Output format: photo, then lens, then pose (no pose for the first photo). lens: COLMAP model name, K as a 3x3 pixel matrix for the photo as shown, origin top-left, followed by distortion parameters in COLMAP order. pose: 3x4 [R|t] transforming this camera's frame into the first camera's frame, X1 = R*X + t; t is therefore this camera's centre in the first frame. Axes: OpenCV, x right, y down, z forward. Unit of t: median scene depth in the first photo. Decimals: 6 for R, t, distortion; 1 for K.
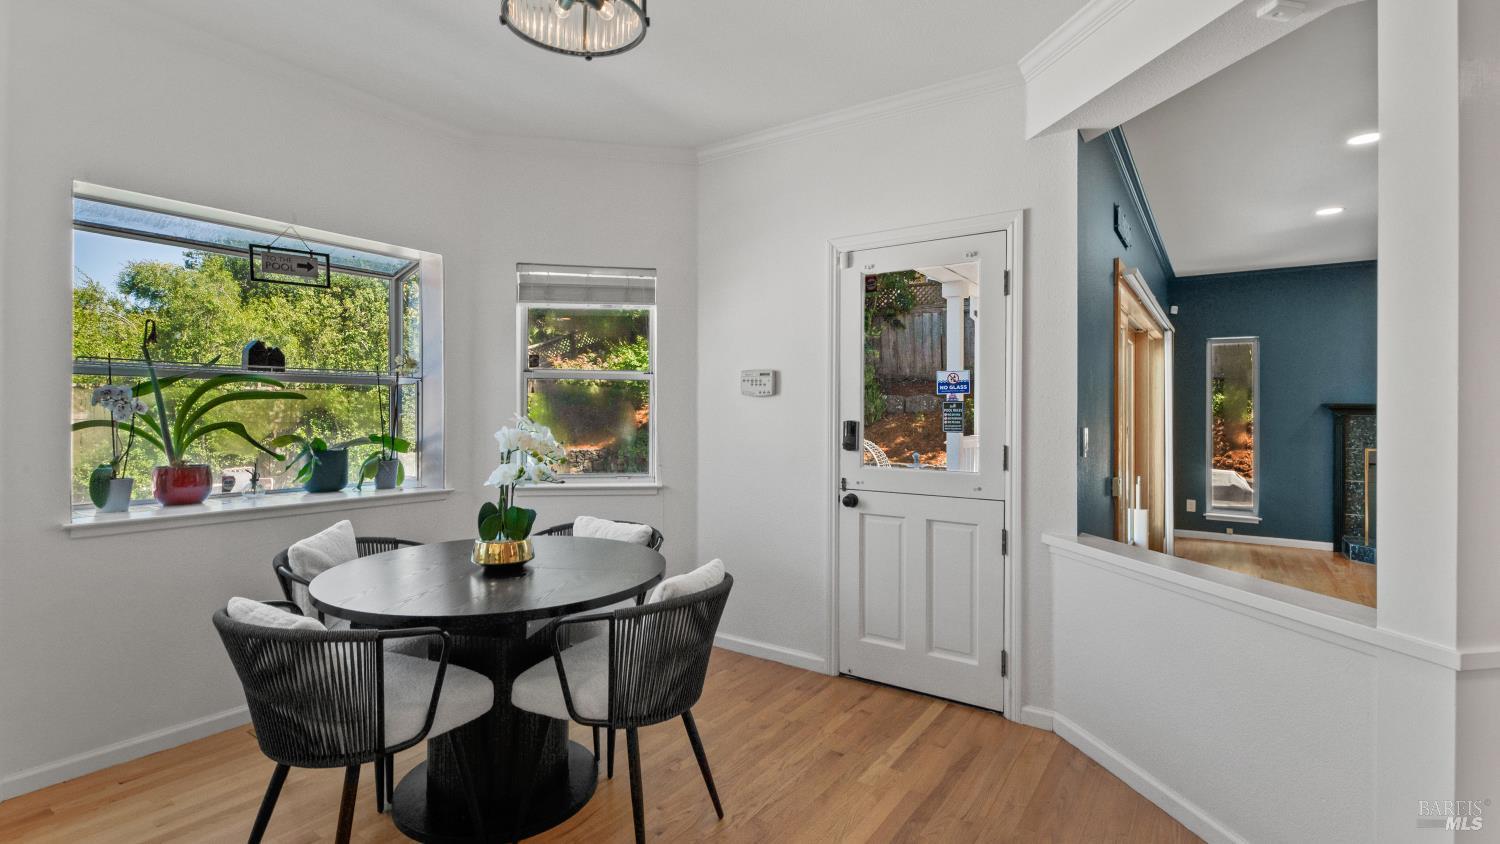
lens RADIAL K [[693.3, 0, 738.0], [0, 693.3, 411.6], [0, 0, 1]] dist [0.011131, -0.005190]
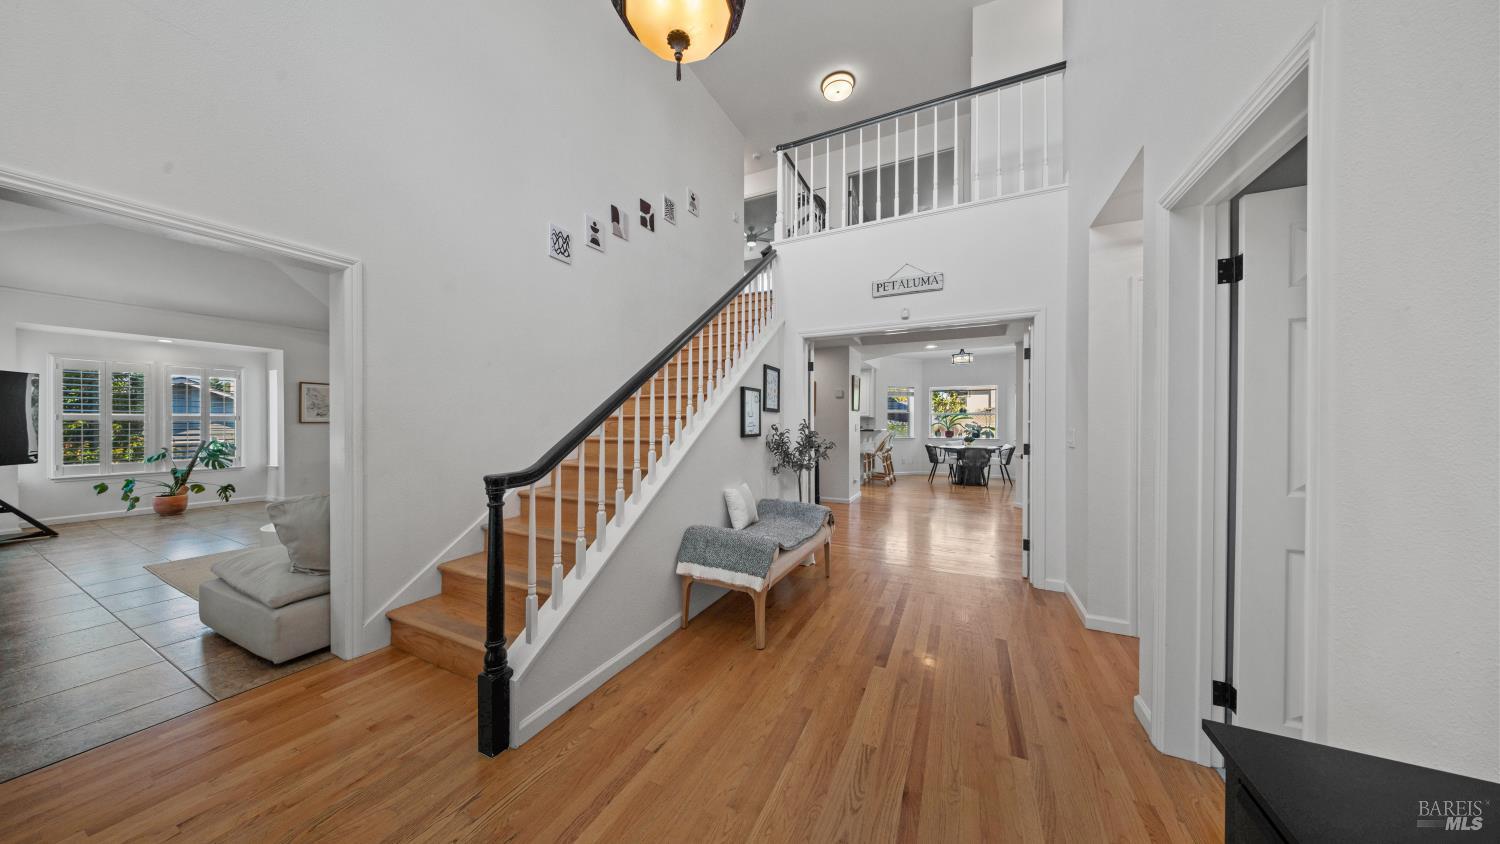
lens RADIAL K [[438.3, 0, 740.9], [0, 438.3, 421.8], [0, 0, 1]] dist [-0.005495, -0.000099]
pose [[0.140358, -0.004943, -0.990089, 1.969232], [0.001523, 0.999987, -0.004776, 0.014787], [0.990100, -0.000837, 0.140363, -0.933612]]
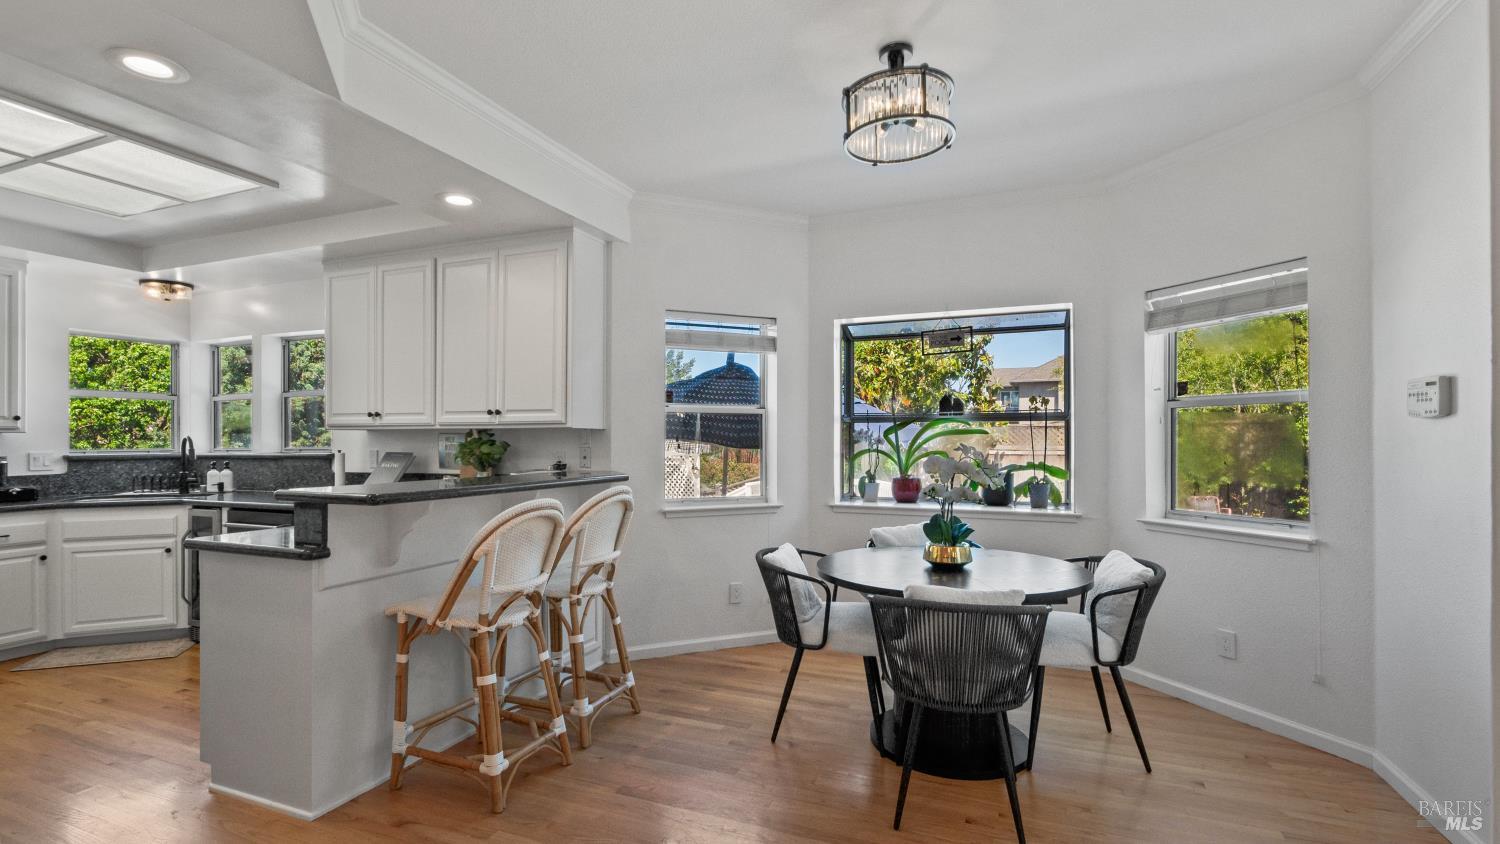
lens RADIAL K [[675.8, 0, 738.4], [0, 675.8, 441.4], [0, 0, 1]] dist [0.013030, -0.007101]
pose [[0.218825, -0.005392, -0.975749, 0.489627], [0.002332, 0.999985, -0.005003, 0.001163], [0.975761, -0.001181, 0.218835, 0.227572]]
